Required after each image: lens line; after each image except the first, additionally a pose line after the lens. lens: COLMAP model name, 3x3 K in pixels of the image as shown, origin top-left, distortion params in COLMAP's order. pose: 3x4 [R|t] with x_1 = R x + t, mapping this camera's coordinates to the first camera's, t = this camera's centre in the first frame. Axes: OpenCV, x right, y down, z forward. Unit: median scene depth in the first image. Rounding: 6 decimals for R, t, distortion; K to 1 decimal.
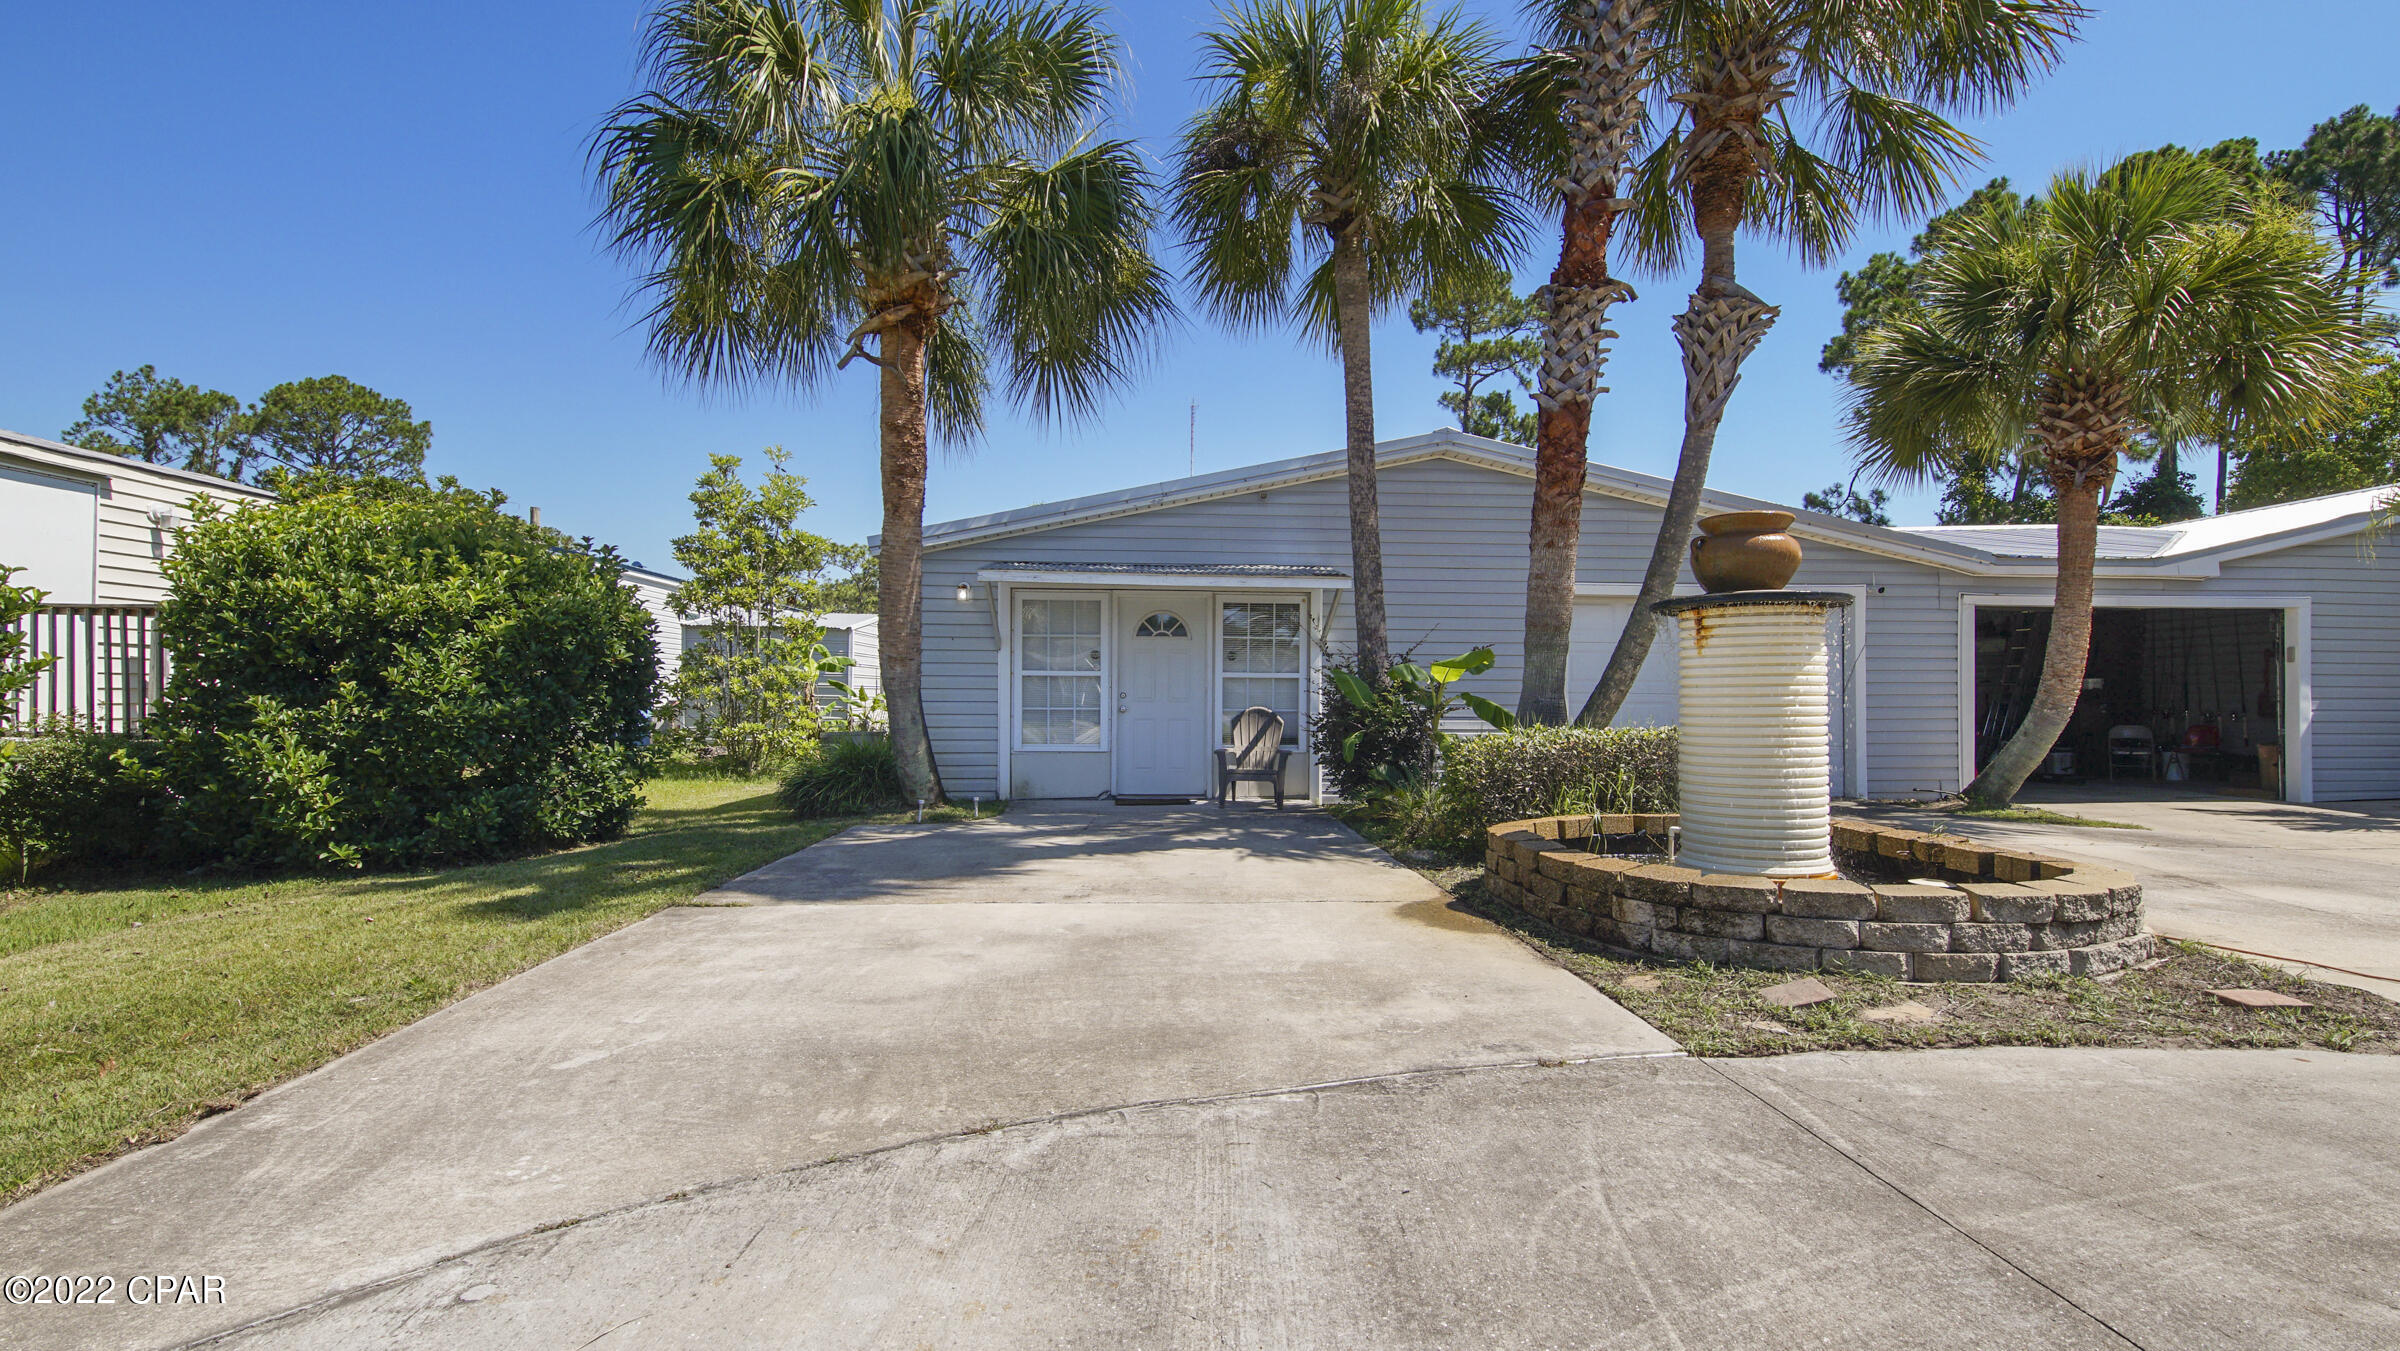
lens RADIAL K [[1054.8, 0, 1192.9], [0, 1054.8, 680.1], [0, 0, 1]] dist [0.020184, -0.011119]
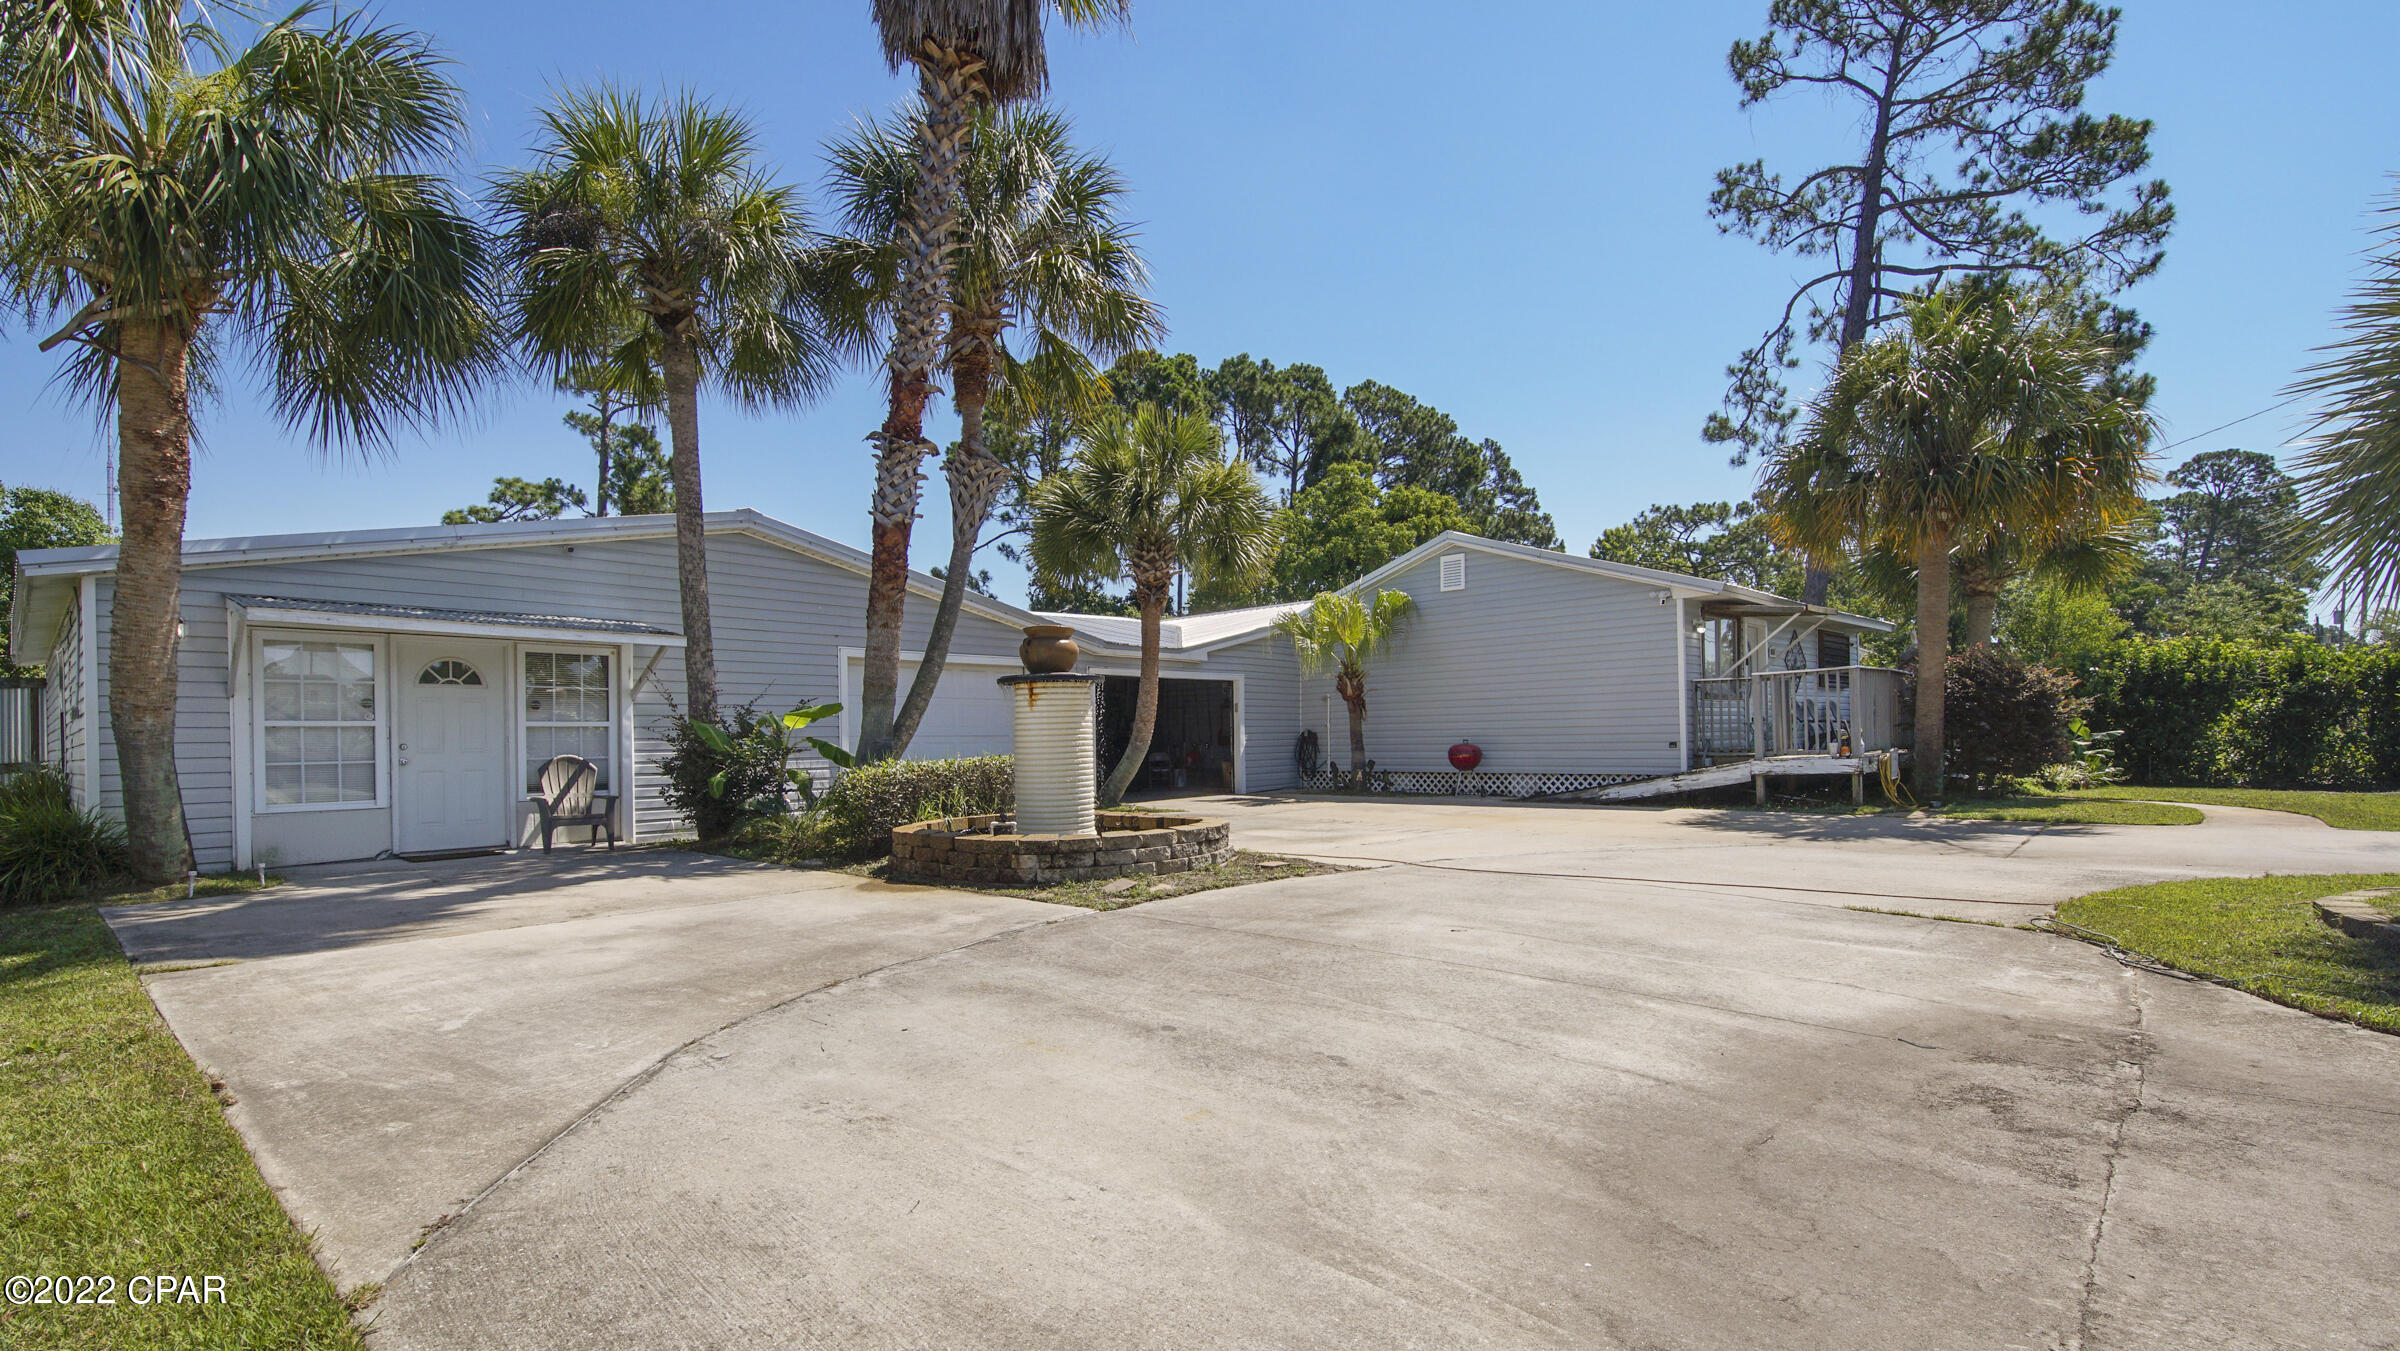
lens RADIAL K [[1054.8, 0, 1195.0], [0, 1054.8, 694.6], [0, 0, 1]] dist [0.020184, -0.011119]
pose [[0.704745, 0.012402, 0.709353, -0.279965], [0.008121, 0.999641, -0.025545, -0.002233], [-0.709414, 0.023763, 0.704391, -0.185964]]
